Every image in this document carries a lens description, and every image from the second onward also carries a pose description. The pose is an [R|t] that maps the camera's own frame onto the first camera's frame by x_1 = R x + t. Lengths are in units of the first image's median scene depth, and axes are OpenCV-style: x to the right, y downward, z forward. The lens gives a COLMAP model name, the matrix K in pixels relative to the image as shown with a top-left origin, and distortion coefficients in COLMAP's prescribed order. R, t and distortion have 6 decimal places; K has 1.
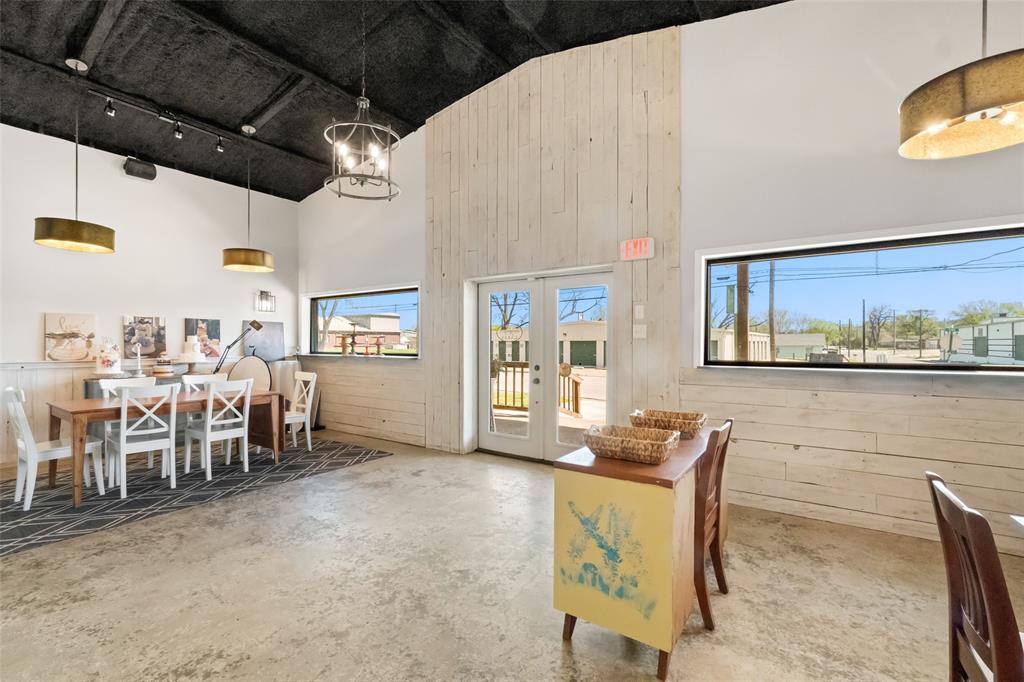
lens RADIAL K [[443.9, 0, 506.5], [0, 443.9, 343.7], [0, 0, 1]] dist [-0.007411, 0.000433]
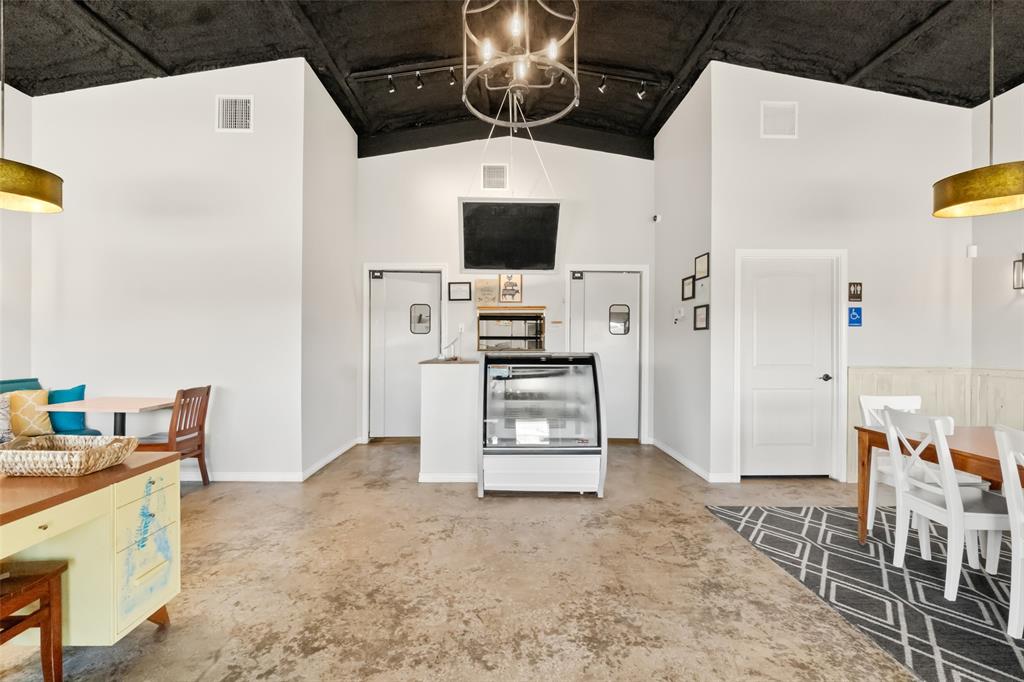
lens RADIAL K [[443.9, 0, 505.1], [0, 443.9, 343.8], [0, 0, 1]] dist [-0.007411, 0.000433]
pose [[-0.817140, -0.006152, -0.576406, 0.039514], [-0.006404, 0.999978, -0.001595, 0.001945], [0.576403, 0.002387, -0.817162, 1.074763]]
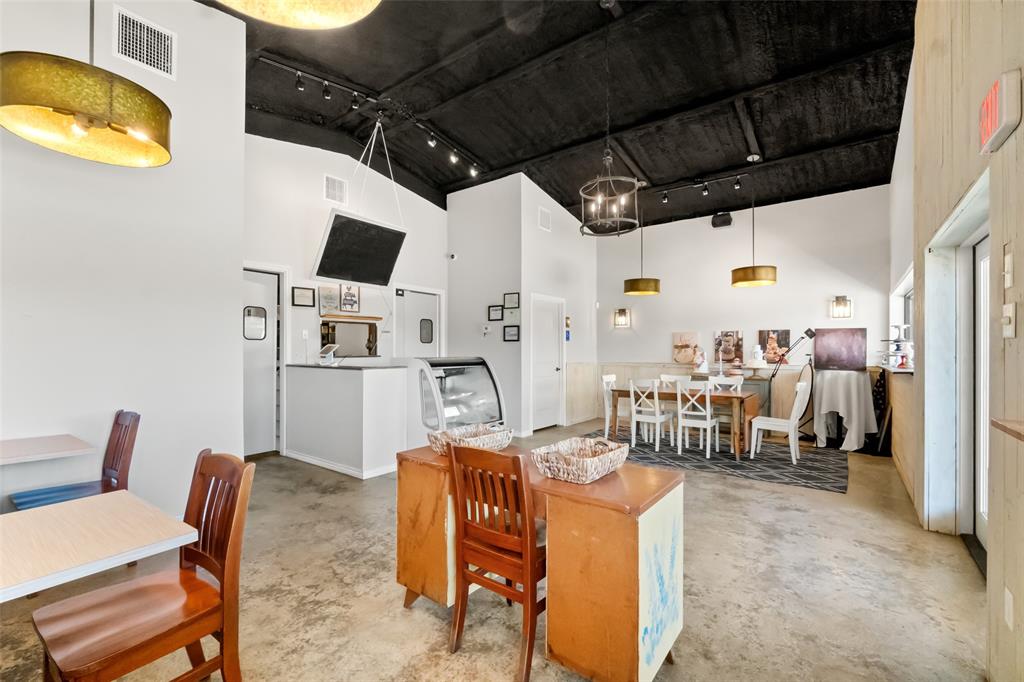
lens RADIAL K [[443.9, 0, 516.4], [0, 443.9, 348.2], [0, 0, 1]] dist [-0.007411, 0.000433]
pose [[-0.034743, -0.009651, -0.999350, 0.676403], [-0.002343, 0.999951, -0.009576, 0.004239], [0.999394, 0.002008, -0.034764, 0.560497]]
